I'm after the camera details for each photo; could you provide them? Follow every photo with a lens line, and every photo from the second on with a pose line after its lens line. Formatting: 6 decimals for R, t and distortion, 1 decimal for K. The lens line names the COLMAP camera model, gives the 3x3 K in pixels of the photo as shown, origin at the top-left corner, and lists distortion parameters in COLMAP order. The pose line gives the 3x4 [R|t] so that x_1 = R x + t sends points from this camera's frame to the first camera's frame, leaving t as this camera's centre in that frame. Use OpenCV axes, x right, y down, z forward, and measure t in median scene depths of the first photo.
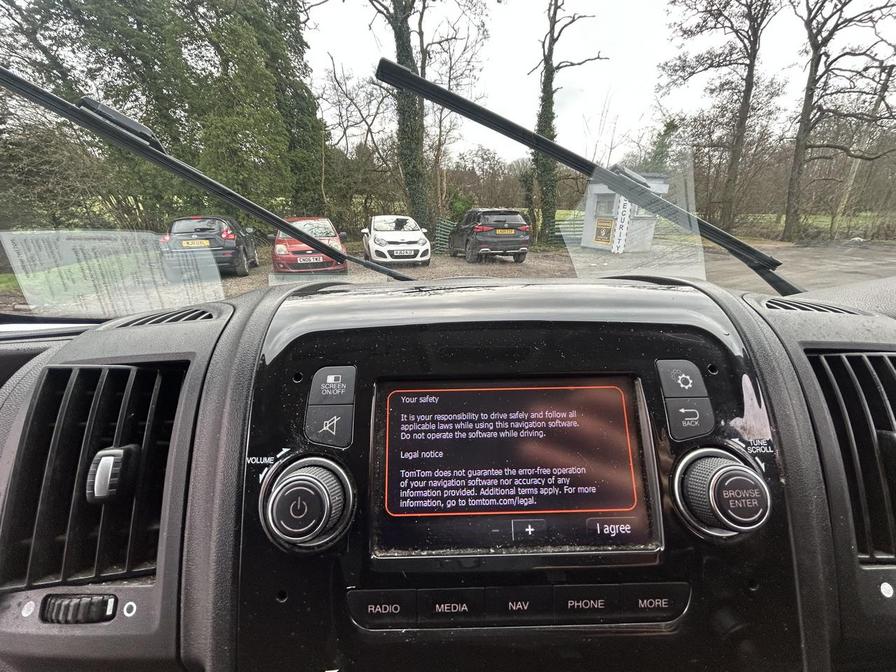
lens RADIAL K [[362.4, 0, 447.7], [0, 362.4, 335.7], [0, 0, 1]] dist [-0.002785, 0.000570]
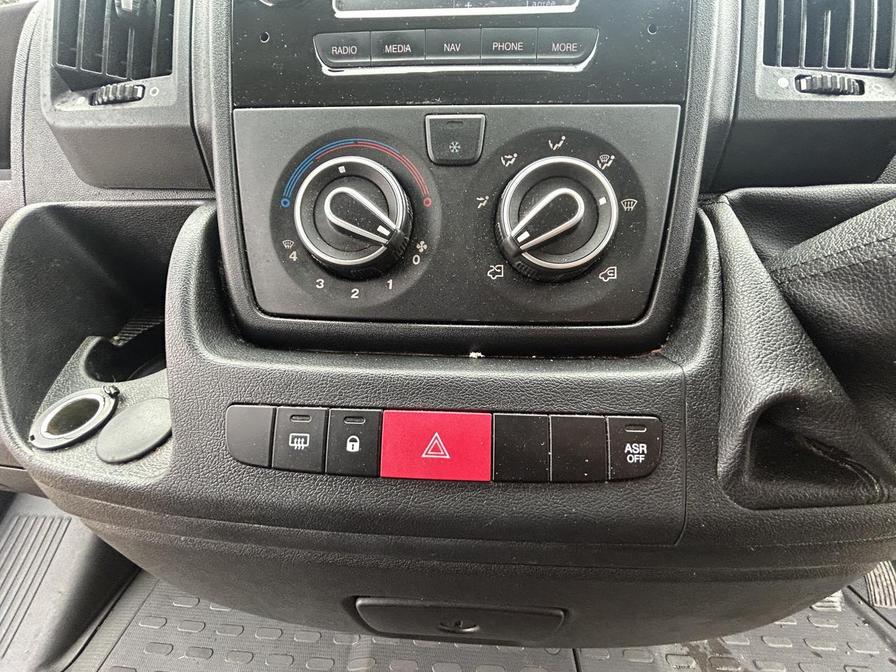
lens RADIAL K [[362.4, 0, 447.0], [0, 362.4, 338.0], [0, 0, 1]] dist [-0.002785, 0.000570]
pose [[0.997336, 0.042956, -0.058947, 0.266047], [-0.034118, 0.989062, 0.143503, 1.401900], [0.064466, -0.141110, 0.987893, -0.318139]]
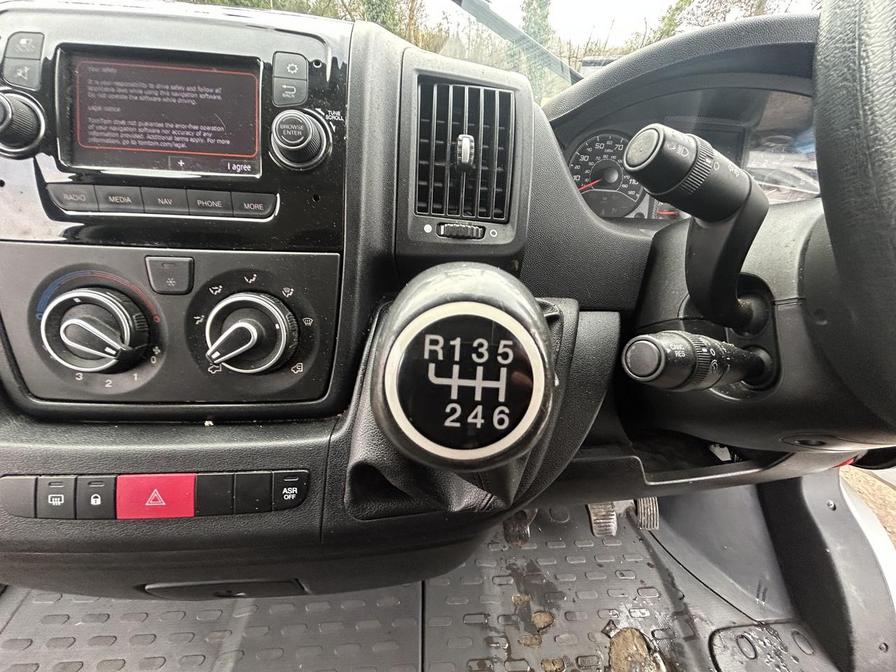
lens RADIAL K [[362.4, 0, 449.3], [0, 362.4, 338.0], [0, 0, 1]] dist [-0.002785, 0.000570]
pose [[0.995646, 0.035352, 0.086254, 1.213338], [-0.057007, 0.963019, 0.263334, 0.758390], [-0.073755, -0.267105, 0.960841, -0.727459]]
